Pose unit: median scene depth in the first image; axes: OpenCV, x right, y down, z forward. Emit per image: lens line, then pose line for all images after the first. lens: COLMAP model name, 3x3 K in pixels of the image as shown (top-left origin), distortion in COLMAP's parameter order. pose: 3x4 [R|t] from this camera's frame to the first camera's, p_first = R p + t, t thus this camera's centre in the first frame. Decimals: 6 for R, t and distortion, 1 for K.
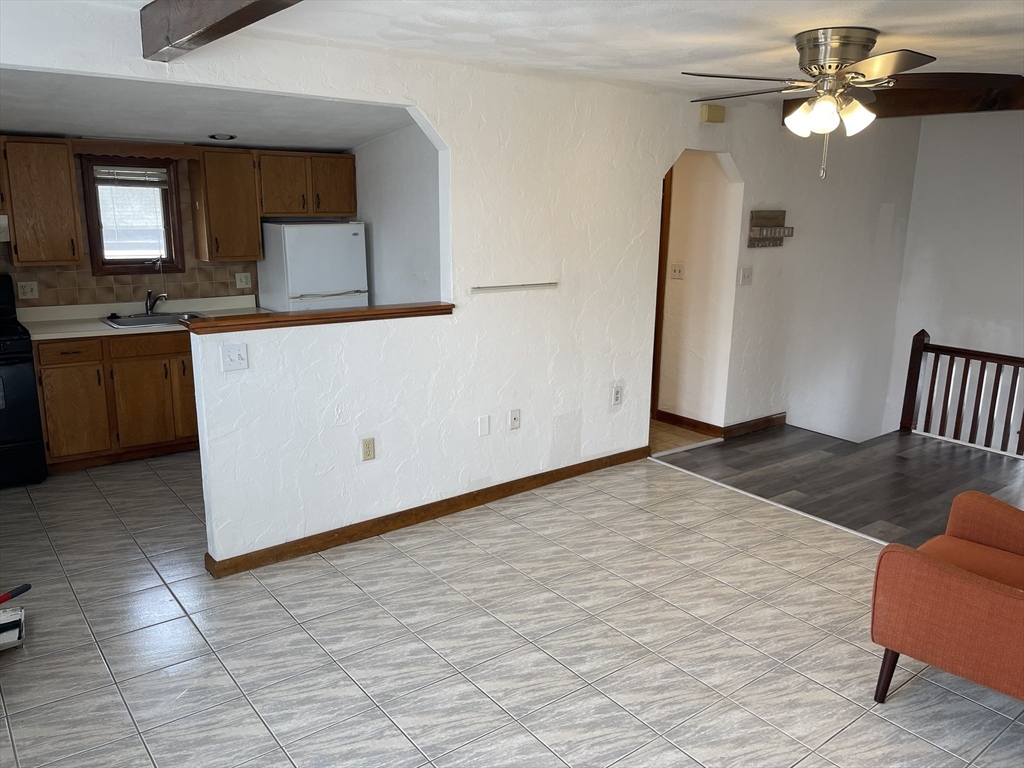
lens RADIAL K [[754.3, 0, 512.0], [0, 754.3, 384.0], [0, 0, 1]] dist [0.041010, -0.064284]
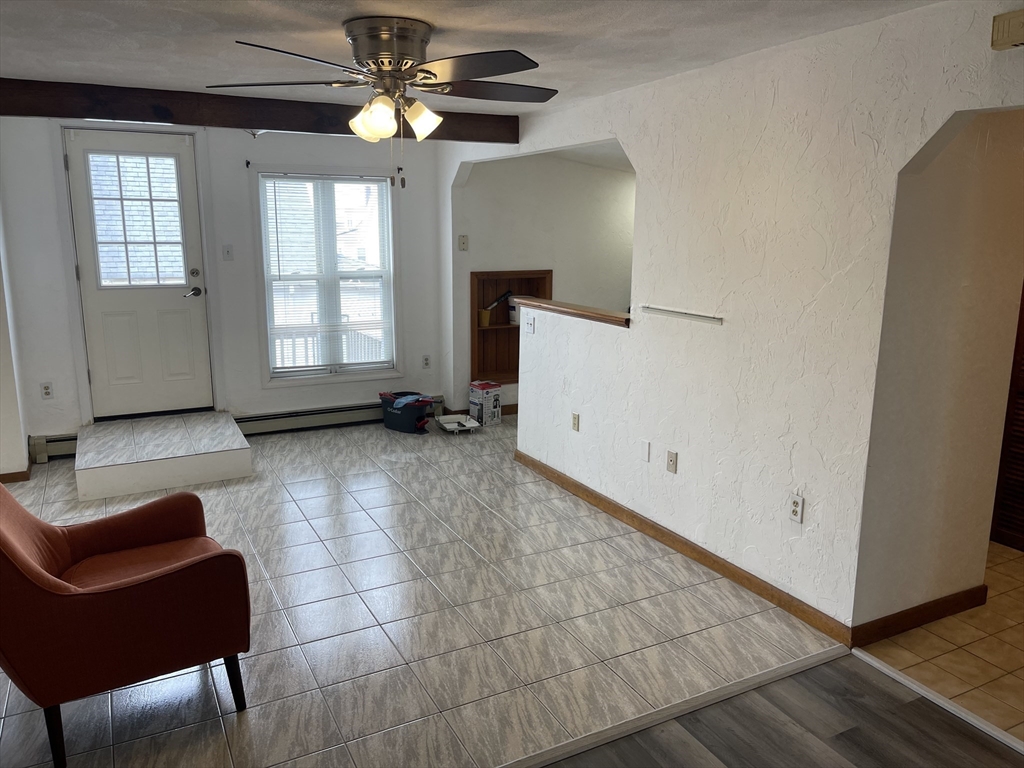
lens RADIAL K [[781.2, 0, 512.0], [0, 781.2, 384.0], [0, 0, 1]] dist [0.088539, -0.078122]
pose [[-0.175781, 0.186921, -0.966520, 1.201547], [-0.227706, 0.947461, 0.224648, -0.268764], [0.957732, 0.259572, -0.123983, 1.191796]]
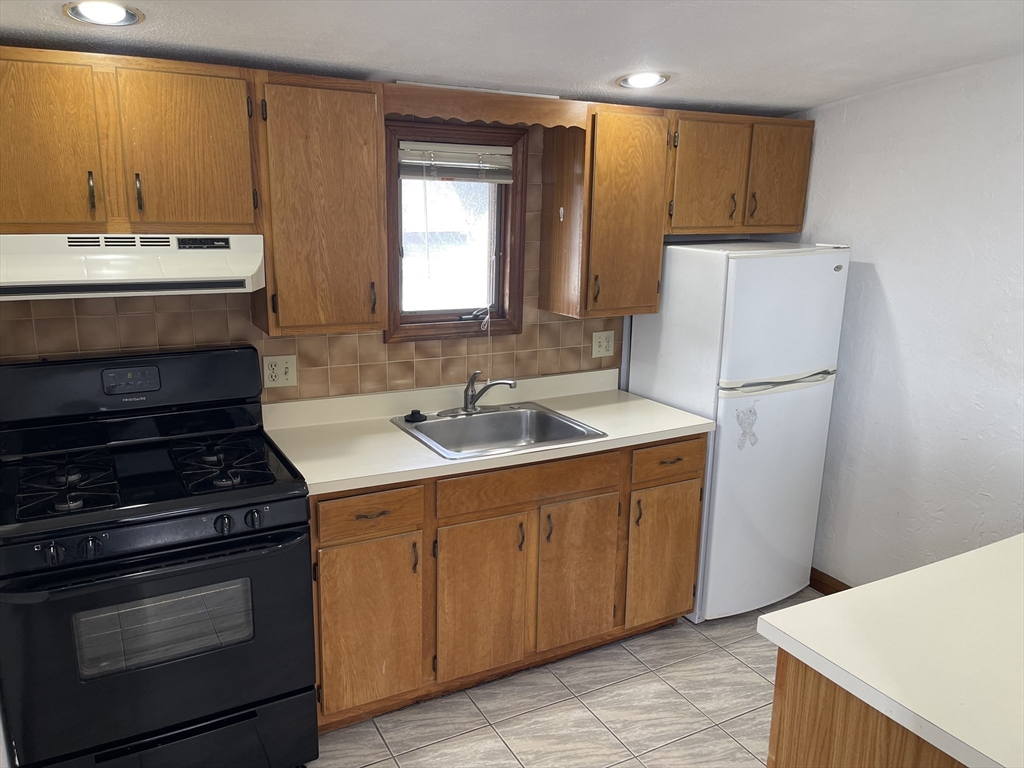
lens RADIAL K [[781.2, 0, 512.0], [0, 781.2, 384.0], [0, 0, 1]] dist [0.088539, -0.078122]
pose [[0.987287, 0.040298, -0.153754, -0.355009], [-0.040936, 0.999161, -0.000985, -0.110651], [0.153586, 0.007266, 0.988109, 0.432334]]
